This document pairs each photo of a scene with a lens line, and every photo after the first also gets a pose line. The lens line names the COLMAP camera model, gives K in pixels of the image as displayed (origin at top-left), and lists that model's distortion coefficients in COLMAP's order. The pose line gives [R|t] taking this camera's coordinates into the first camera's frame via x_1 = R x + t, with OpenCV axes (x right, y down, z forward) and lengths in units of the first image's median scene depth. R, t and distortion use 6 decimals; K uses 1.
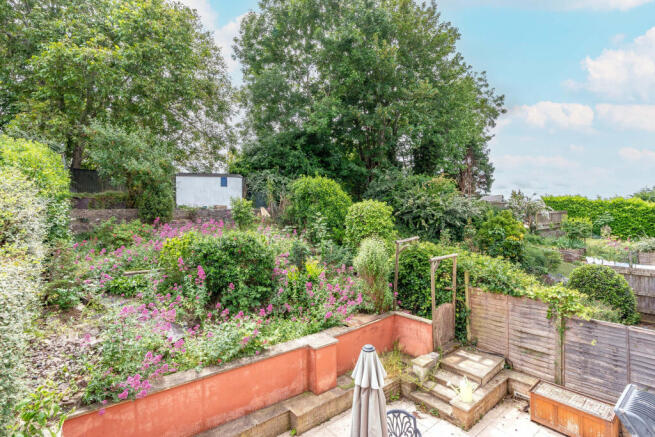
lens RADIAL K [[308.6, 0, 326.4], [0, 308.6, 219.6], [0, 0, 1]] dist [-0.003808, 0.001588]
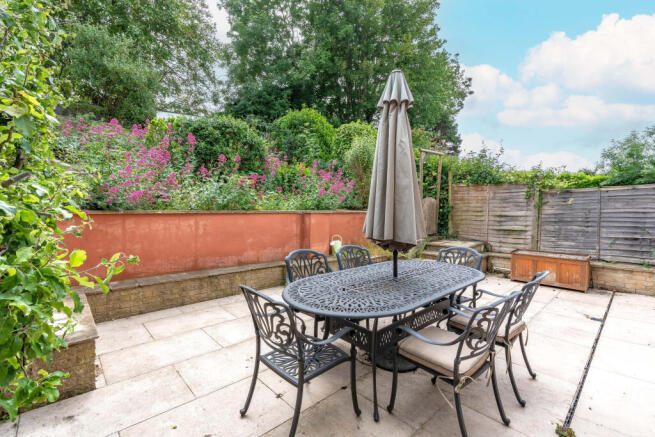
lens RADIAL K [[292.0, 0, 325.6], [0, 292.0, 219.8], [0, 0, 1]] dist [-0.005625, -0.000864]
pose [[0.995062, 0.034611, 0.093030, -0.059145], [-0.036701, 0.999109, 0.020856, 0.340397], [-0.092225, -0.024168, 0.995445, 0.044466]]
